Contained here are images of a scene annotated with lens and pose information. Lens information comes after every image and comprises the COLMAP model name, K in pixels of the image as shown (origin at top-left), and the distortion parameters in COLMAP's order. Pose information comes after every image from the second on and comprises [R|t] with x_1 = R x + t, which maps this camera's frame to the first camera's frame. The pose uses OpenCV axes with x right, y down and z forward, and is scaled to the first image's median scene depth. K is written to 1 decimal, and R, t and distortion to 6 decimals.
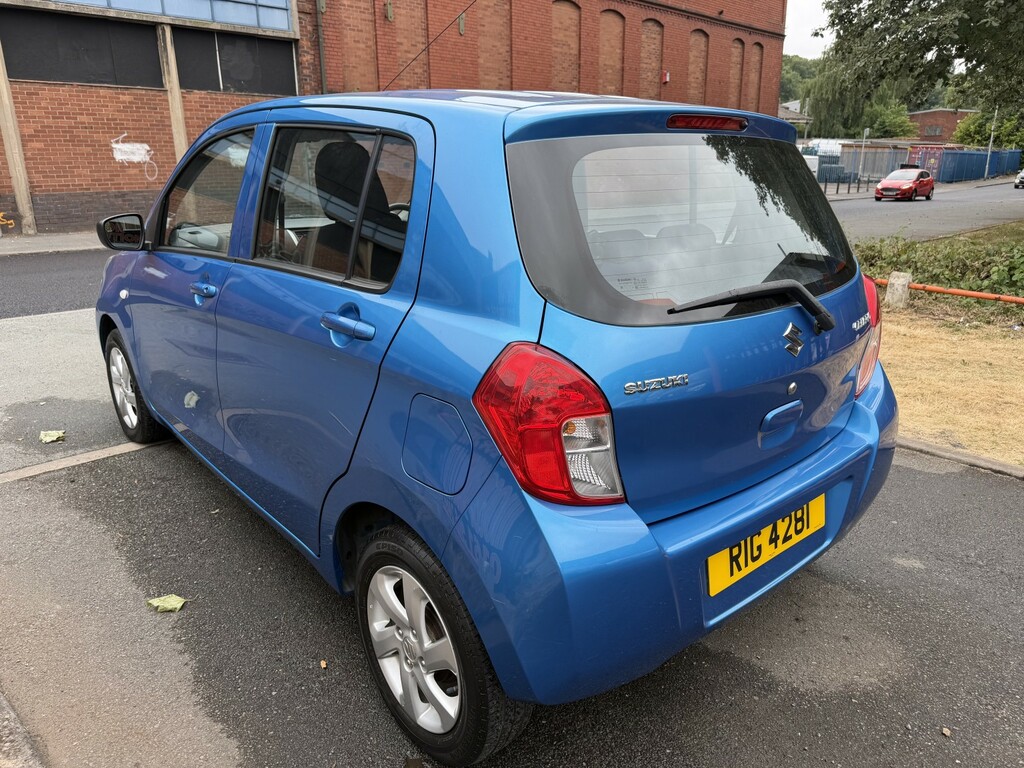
lens RADIAL K [[721.9, 0, 508.4], [0, 721.9, 362.0], [0, 0, 1]] dist [0.045295, -0.056608]
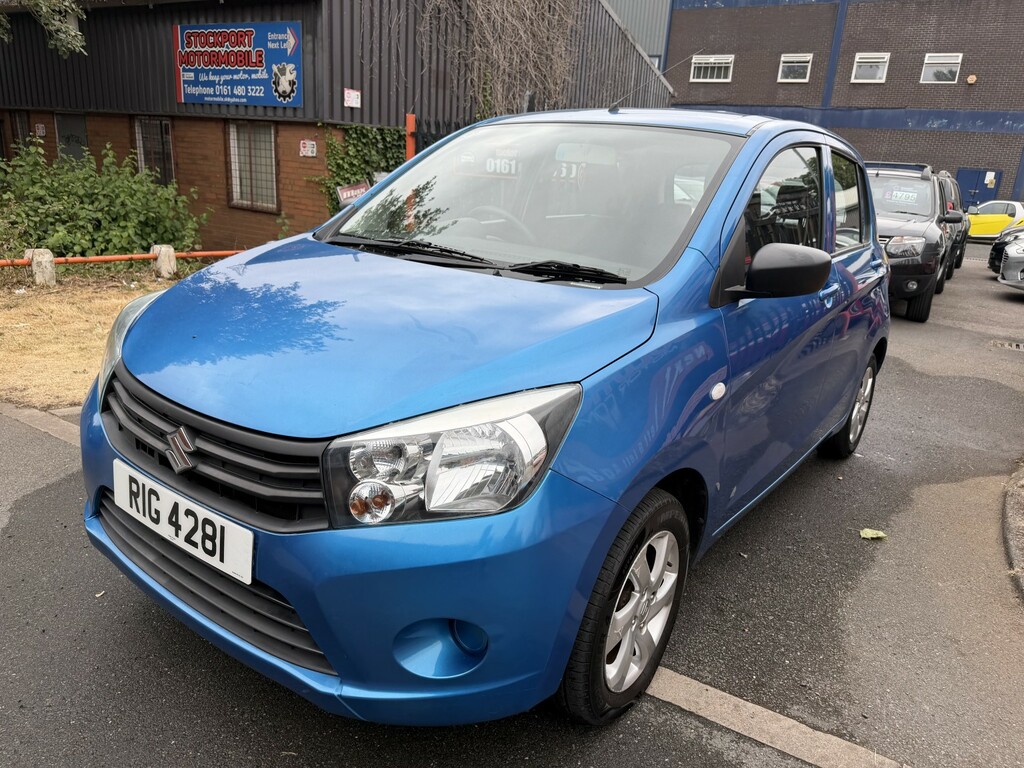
lens RADIAL K [[721.9, 0, 508.4], [0, 721.9, 362.0], [0, 0, 1]] dist [0.045295, -0.056608]
pose [[-0.211292, -0.275210, 0.937878, -1.016175], [0.201129, 0.926765, 0.317260, -0.333855], [-0.956506, 0.255669, -0.140466, 1.208665]]
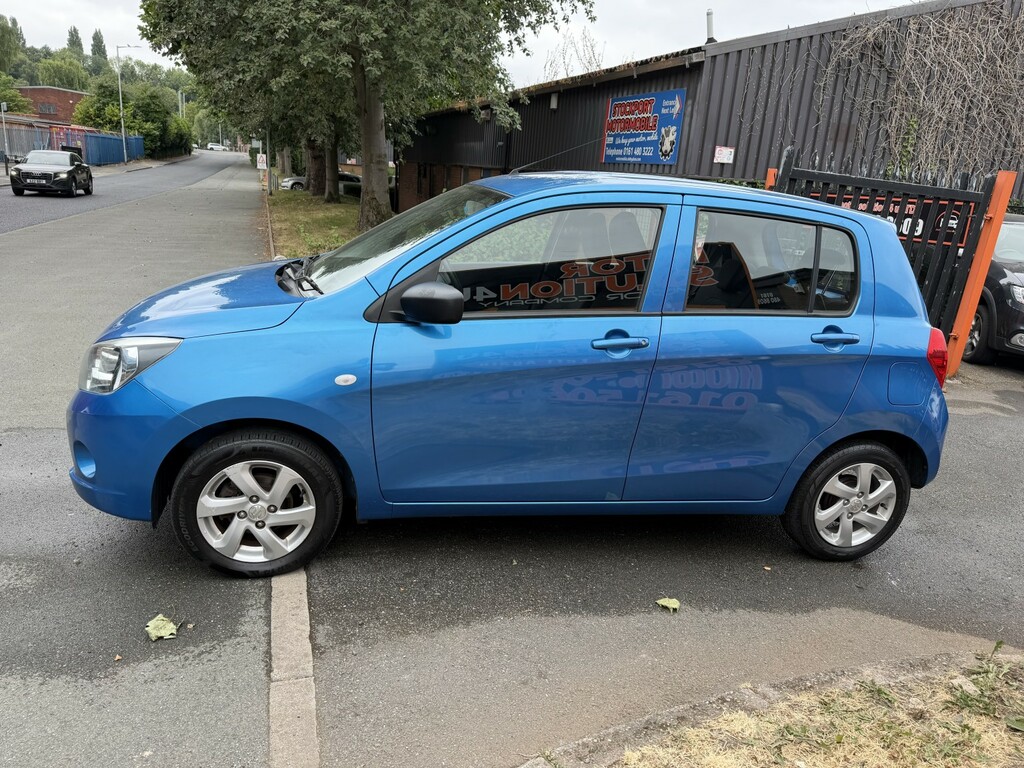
lens RADIAL K [[721.9, 0, 508.4], [0, 721.9, 362.0], [0, 0, 1]] dist [0.045295, -0.056608]
pose [[0.477284, -0.186494, 0.858732, -1.096372], [0.163007, 0.979050, 0.122025, -0.175780], [-0.863498, 0.081738, 0.497684, 0.428416]]
